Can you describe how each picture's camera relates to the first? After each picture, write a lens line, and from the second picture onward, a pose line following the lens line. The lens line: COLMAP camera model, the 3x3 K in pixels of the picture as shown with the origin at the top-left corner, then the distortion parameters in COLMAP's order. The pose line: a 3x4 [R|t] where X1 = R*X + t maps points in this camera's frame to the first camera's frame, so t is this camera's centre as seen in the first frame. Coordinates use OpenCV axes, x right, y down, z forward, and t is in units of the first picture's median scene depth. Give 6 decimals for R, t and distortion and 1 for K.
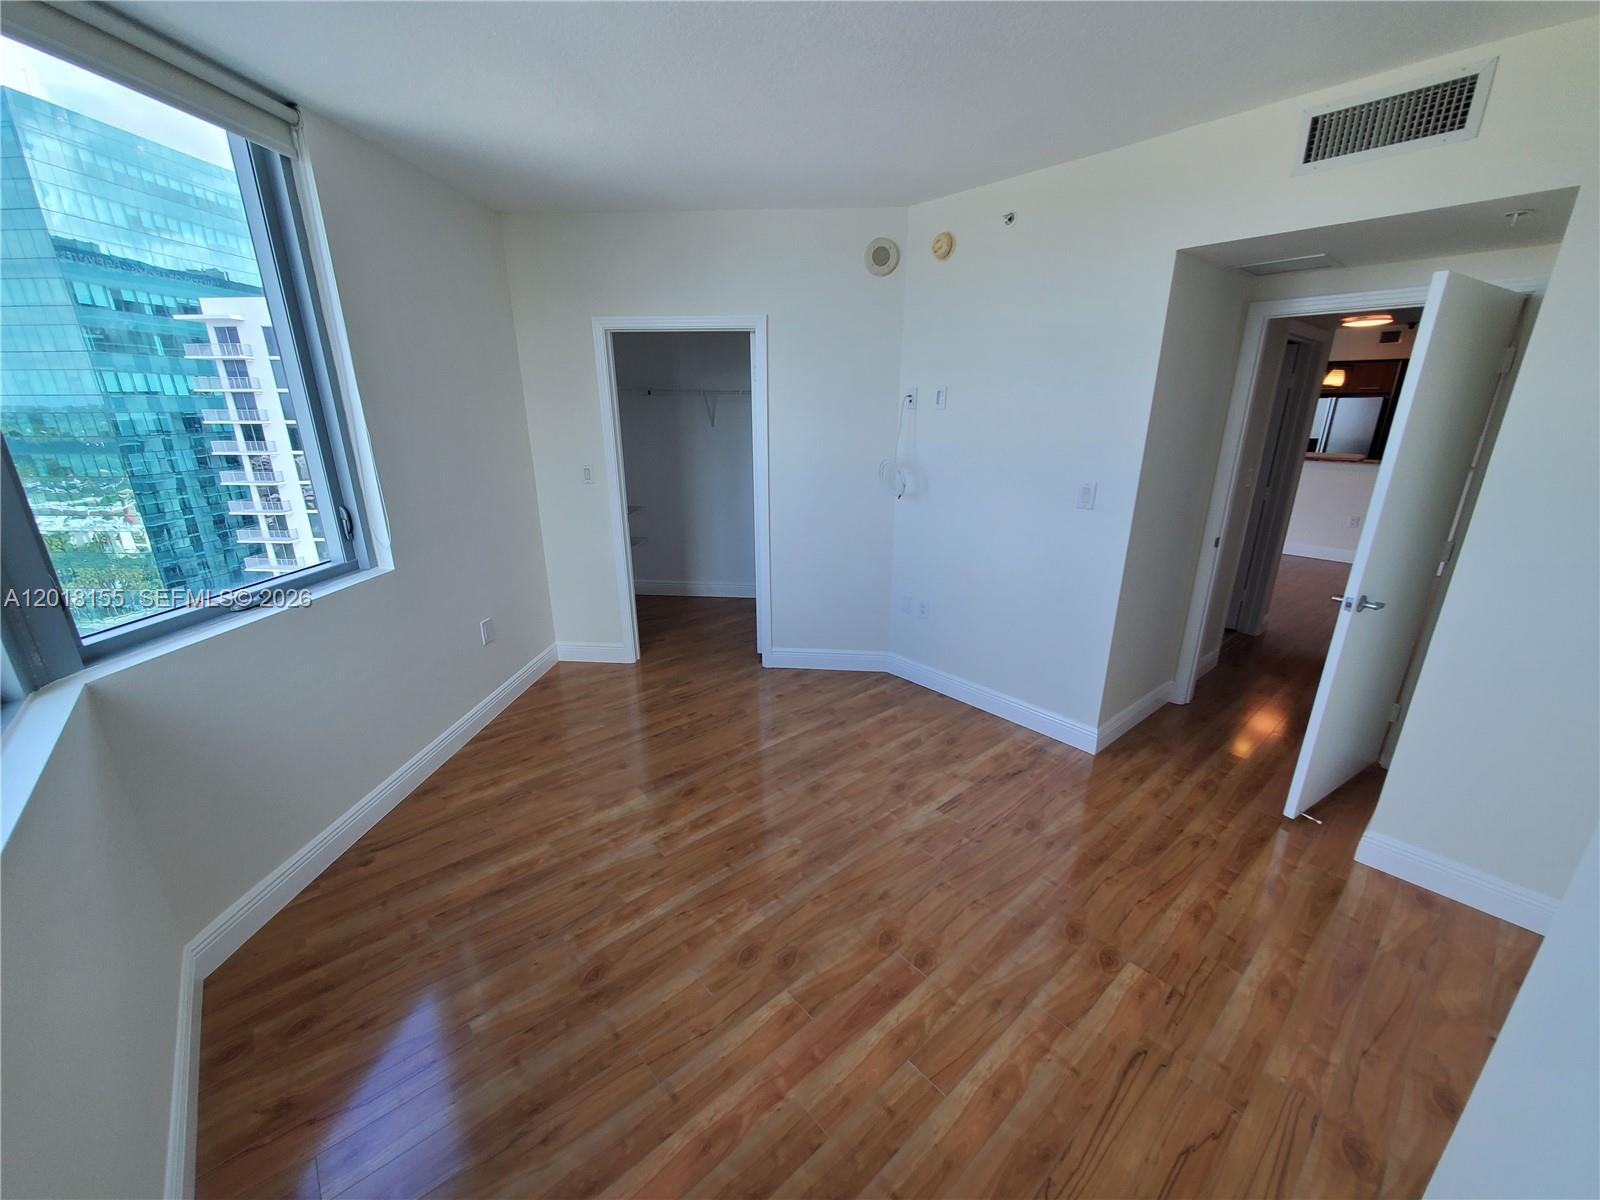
lens RADIAL K [[627.7, 0, 799.0], [0, 627.7, 608.7], [0, 0, 1]] dist [-0.000126, -0.000205]
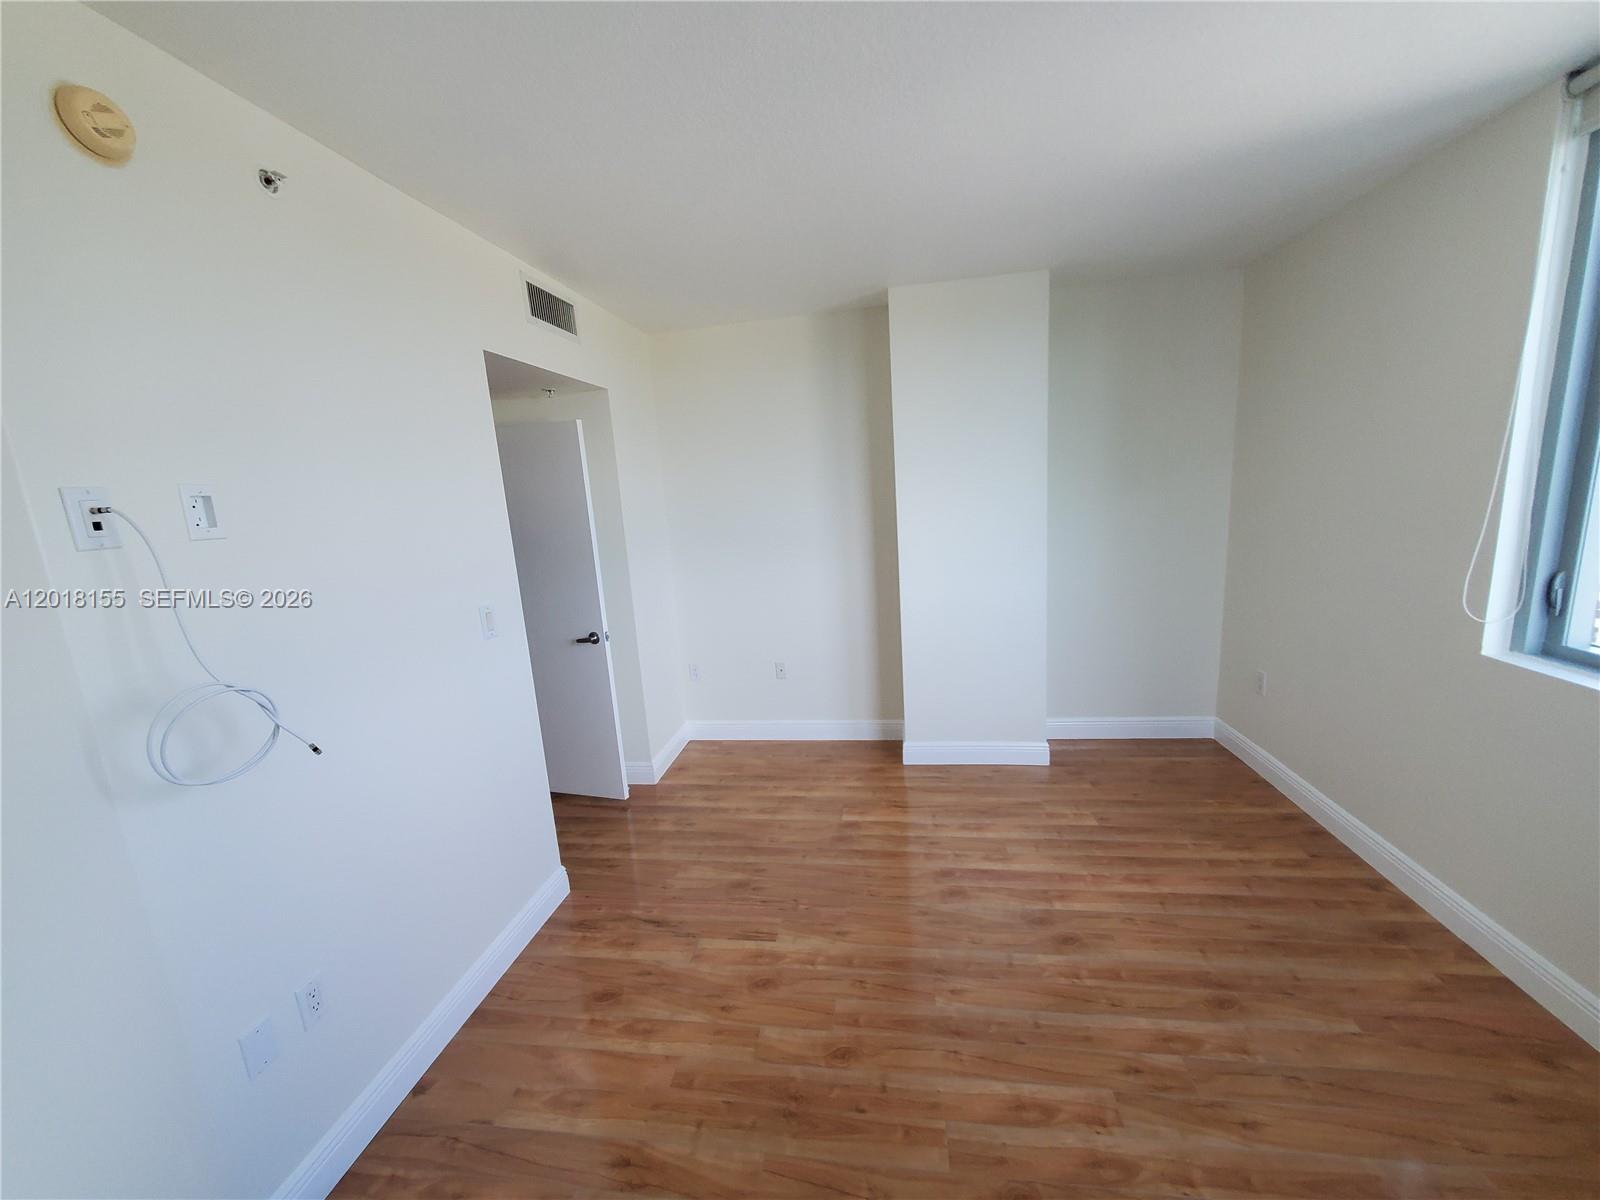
lens RADIAL K [[627.7, 0, 799.0], [0, 627.7, 608.7], [0, 0, 1]] dist [-0.000126, -0.000205]
pose [[-0.643704, -0.107441, 0.757695, -0.522111], [0.295528, 0.878391, 0.375623, -0.509488], [-0.705909, 0.465710, -0.533672, 1.544867]]
